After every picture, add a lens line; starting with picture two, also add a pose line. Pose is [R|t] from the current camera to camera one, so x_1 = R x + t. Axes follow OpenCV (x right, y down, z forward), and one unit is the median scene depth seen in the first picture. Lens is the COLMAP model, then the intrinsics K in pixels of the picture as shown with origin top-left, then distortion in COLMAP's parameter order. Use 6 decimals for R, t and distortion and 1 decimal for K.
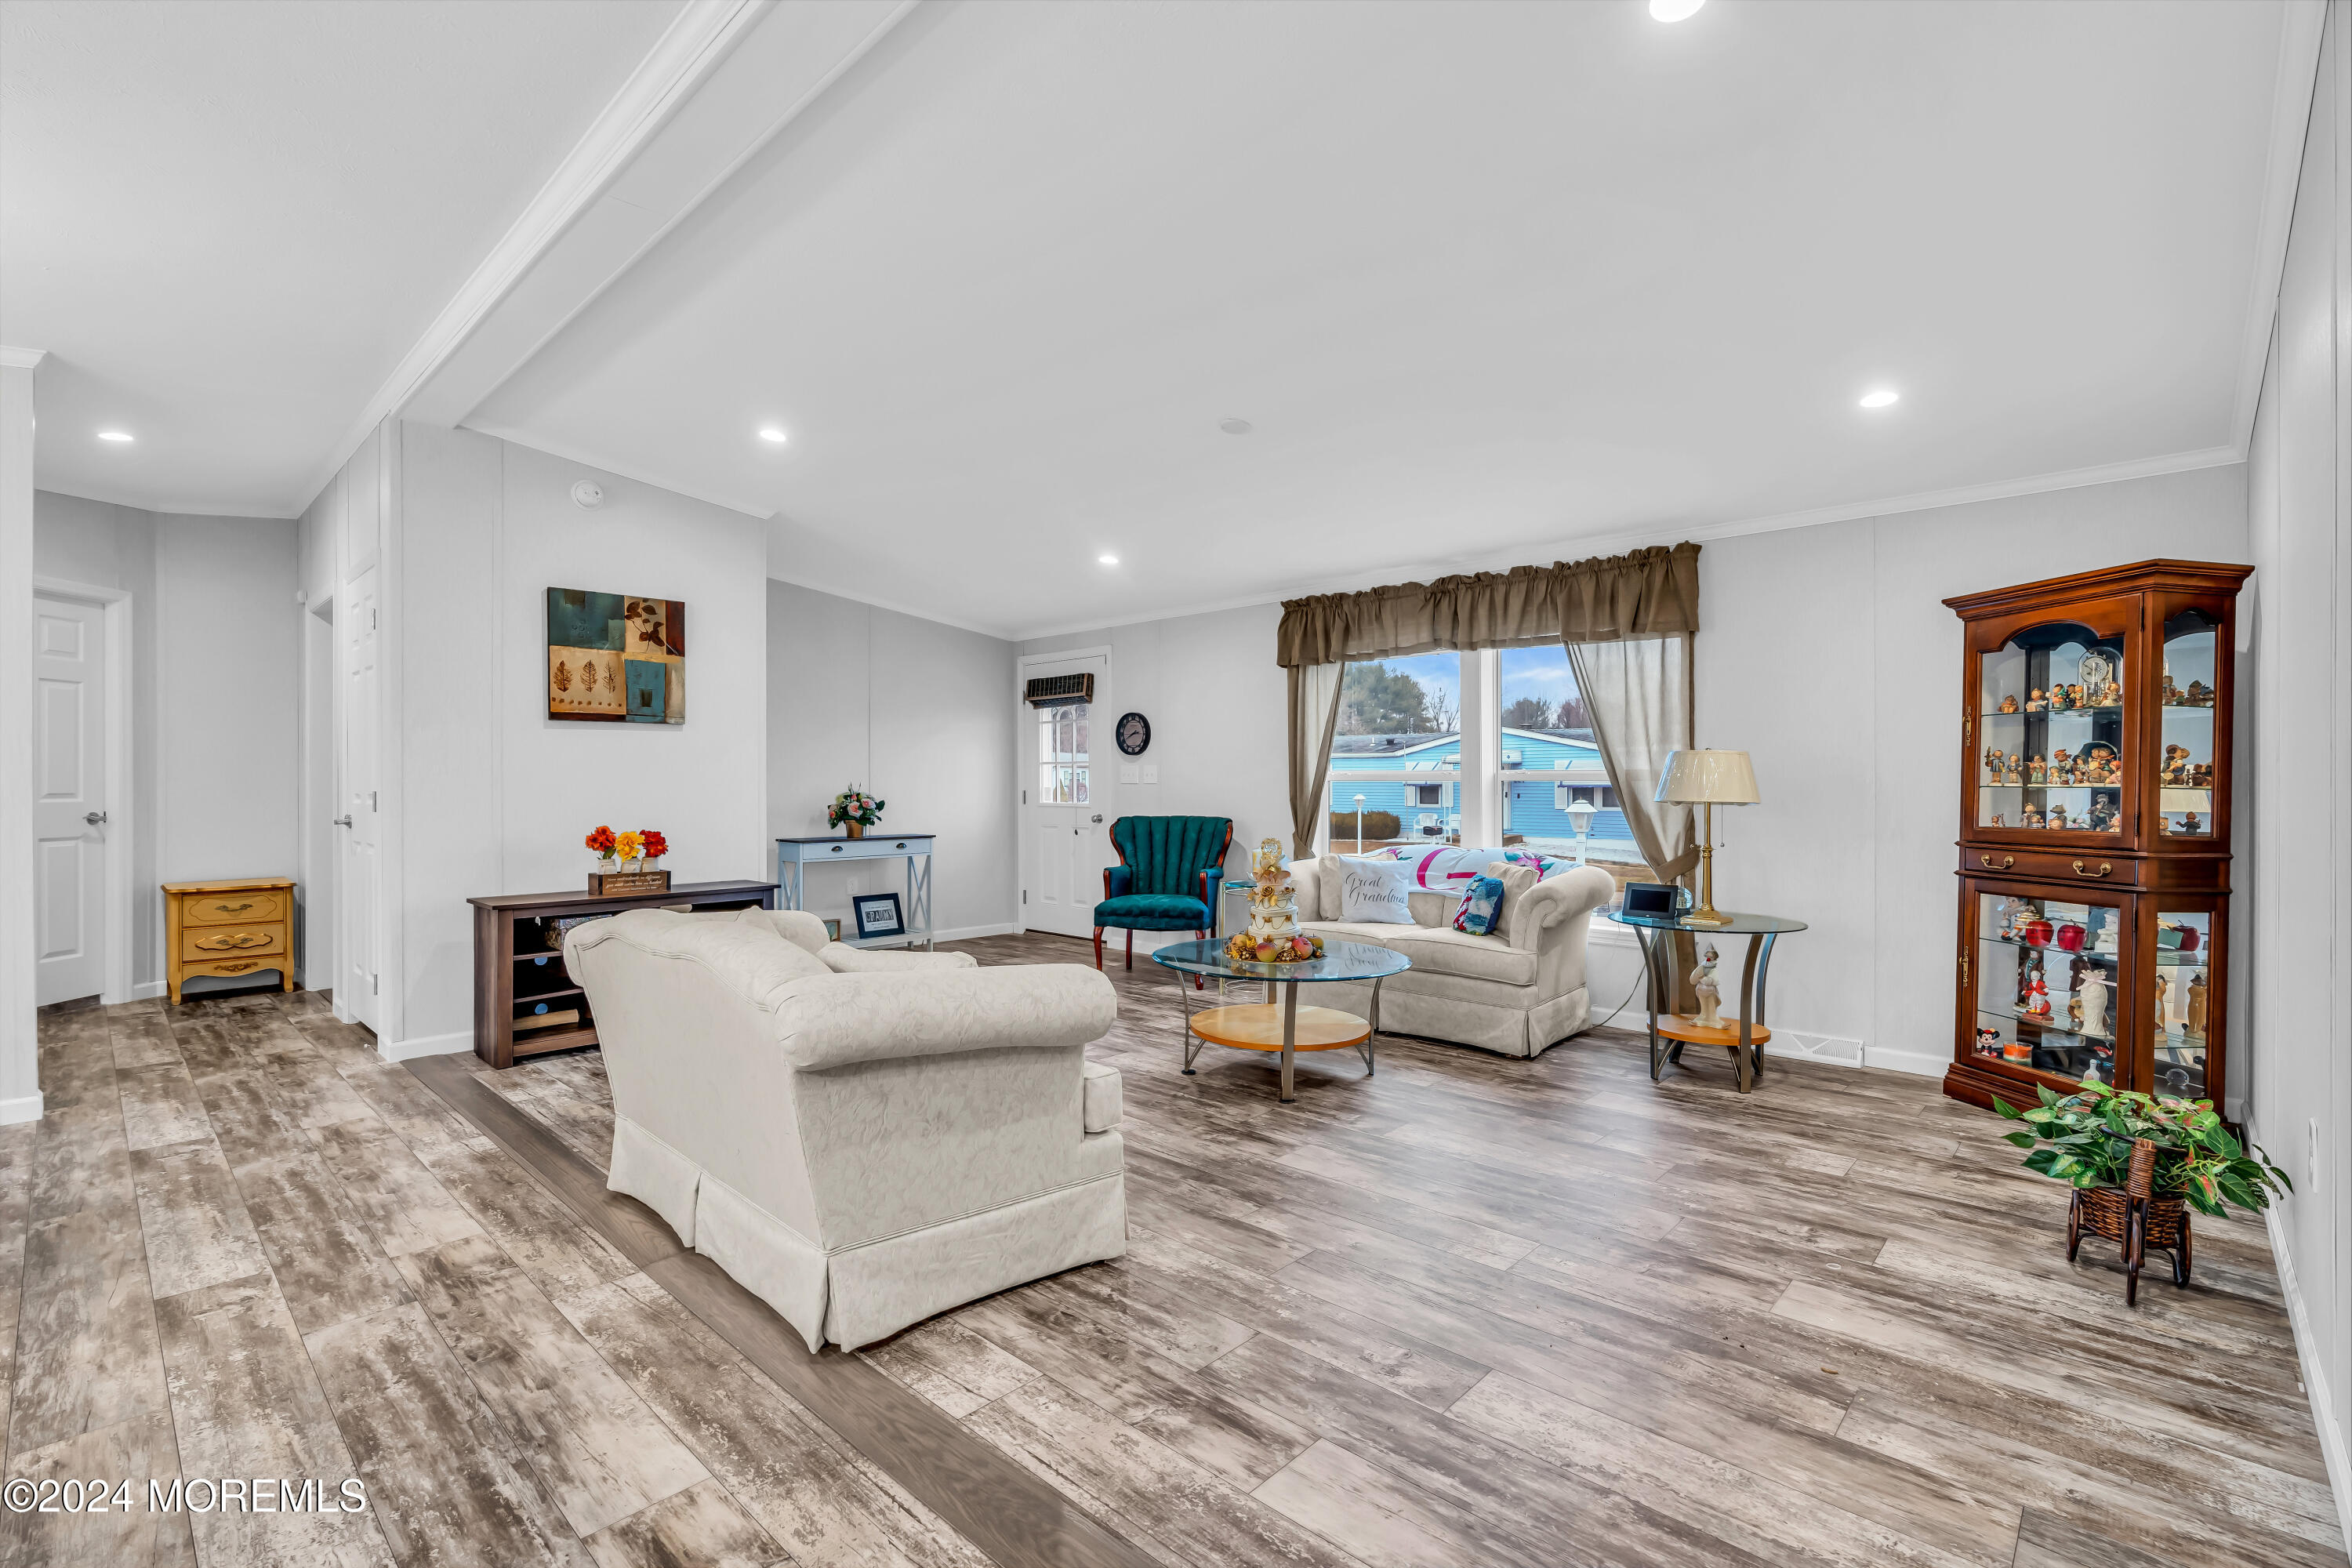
lens RADIAL K [[1052.3, 0, 1178.7], [0, 1052.3, 781.6], [0, 0, 1]] dist [-0.014931, 0.004888]
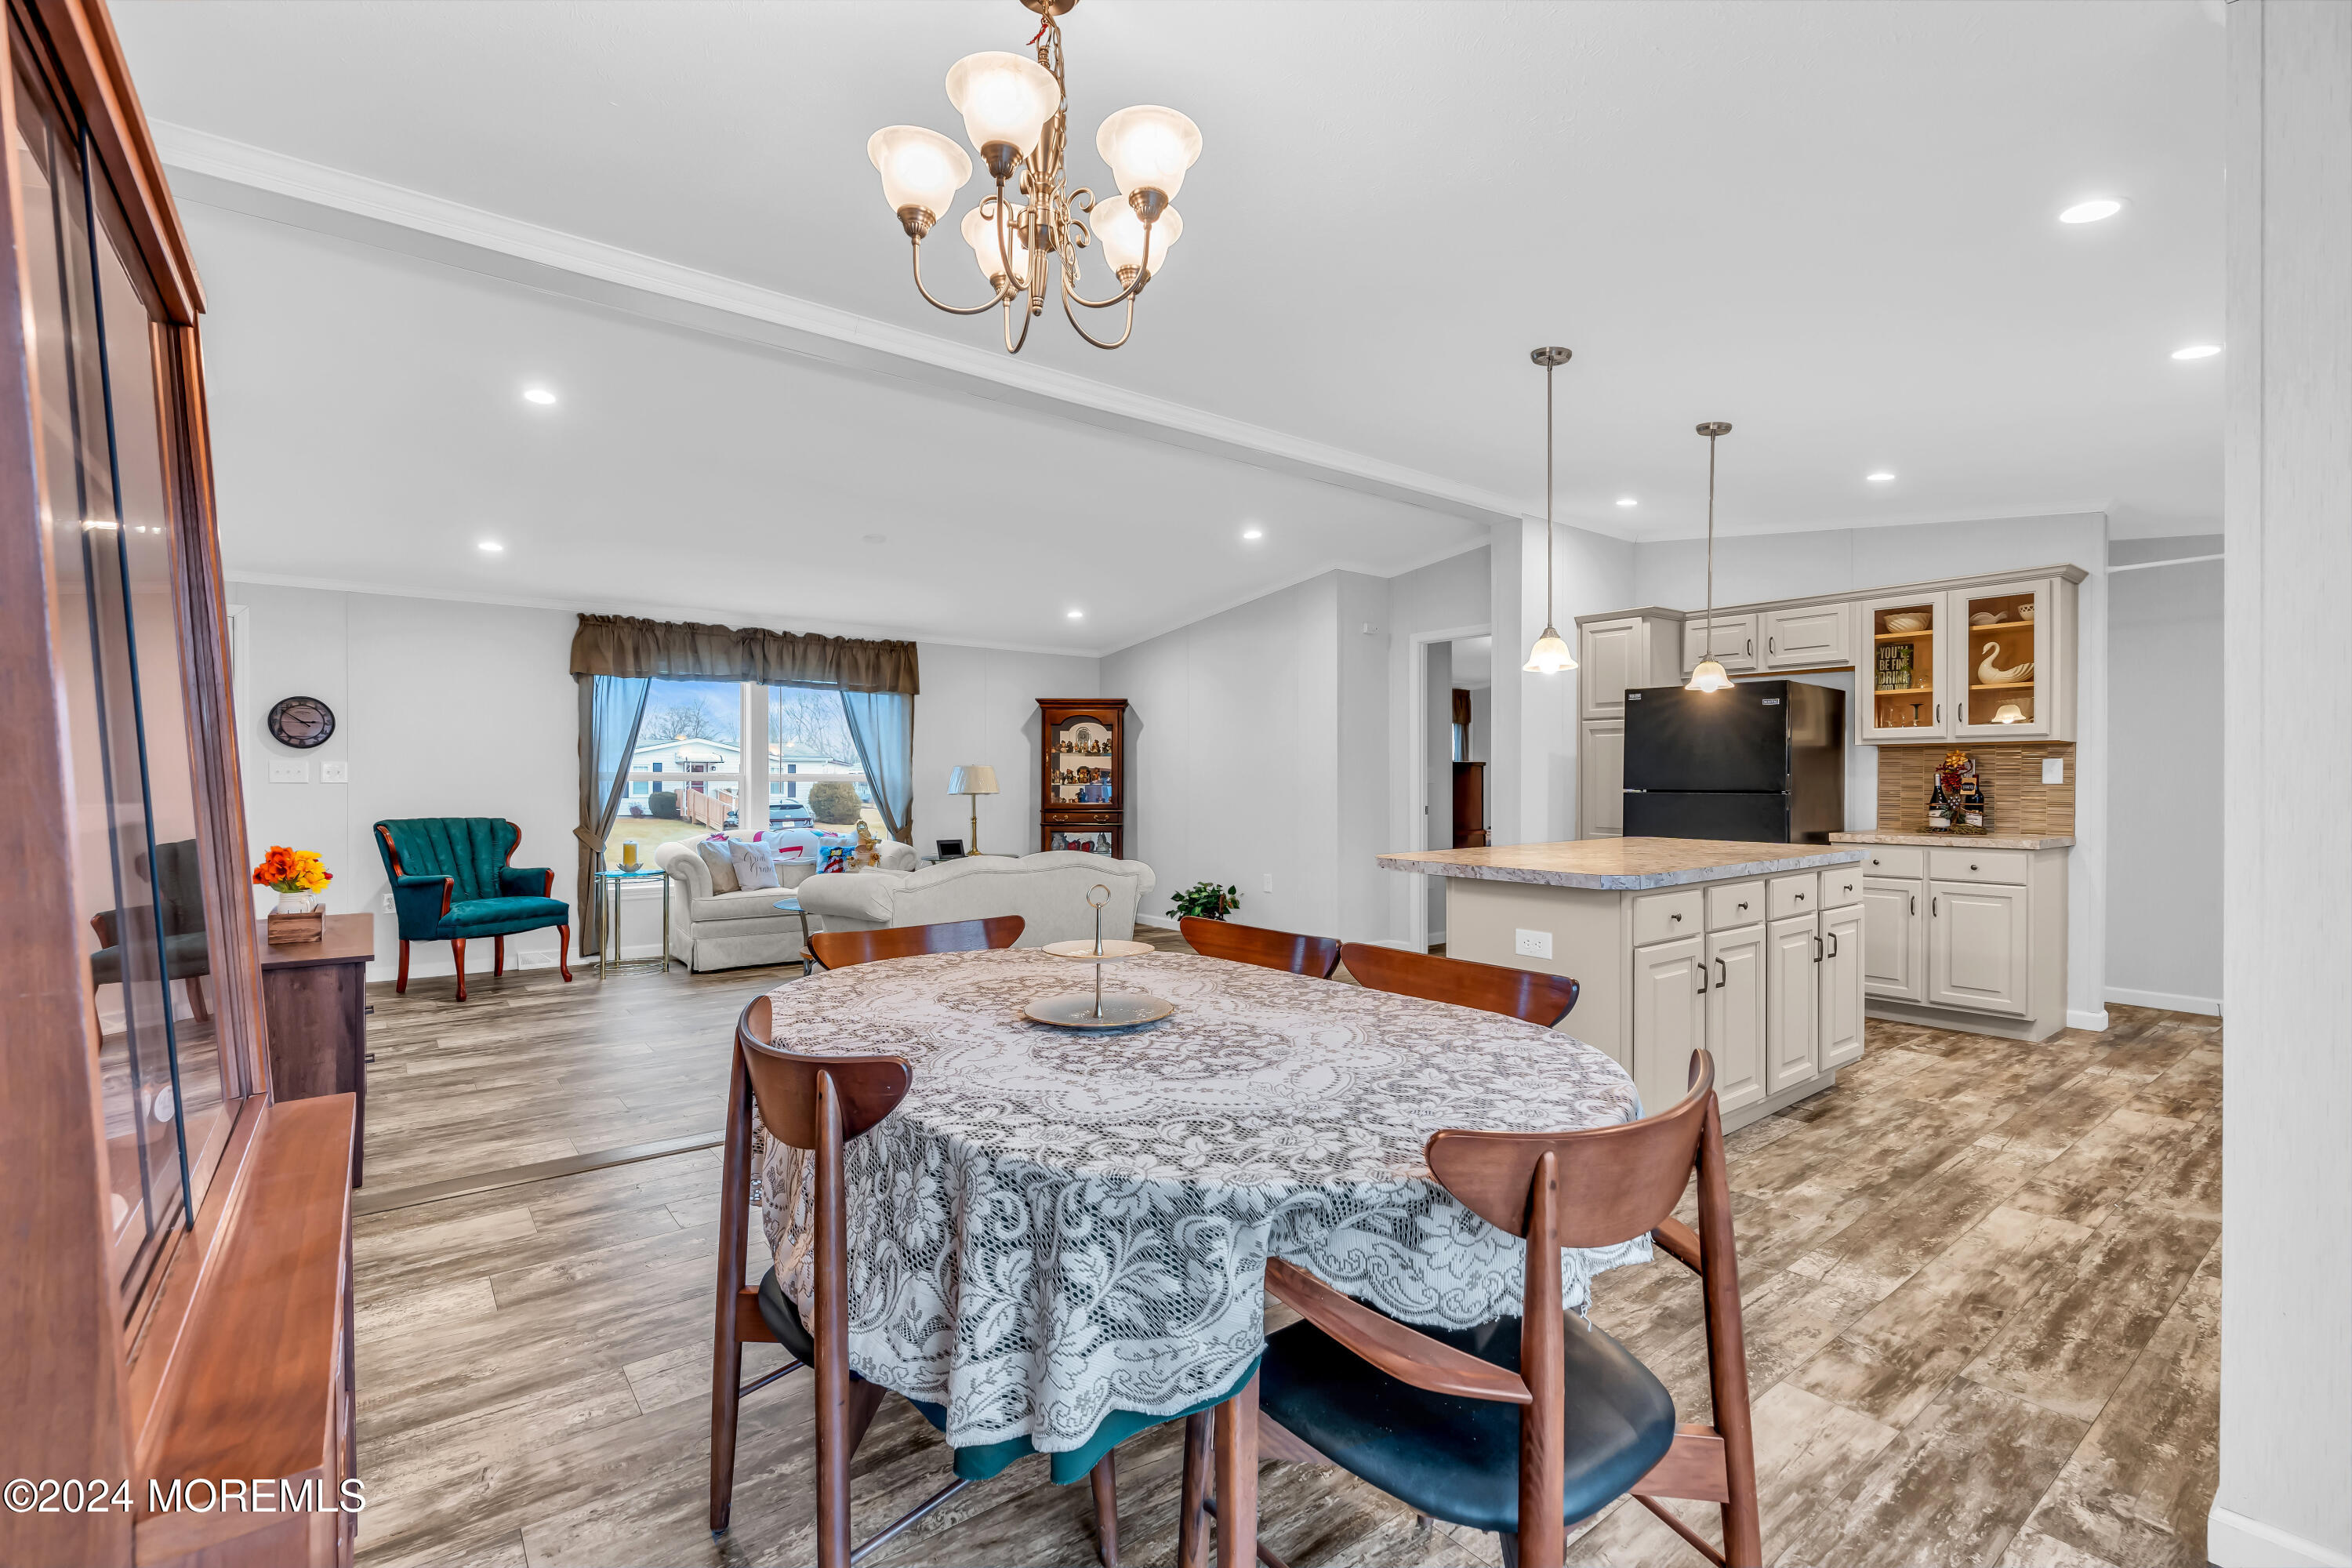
lens RADIAL K [[1052.3, 0, 1176.9], [0, 1052.3, 779.4], [0, 0, 1]] dist [-0.014931, 0.004888]
pose [[0.158589, 0.002735, 0.987341, -1.089946], [-0.003096, 0.999993, -0.002272, -0.001895], [-0.987340, -0.002697, 0.158596, 0.292765]]
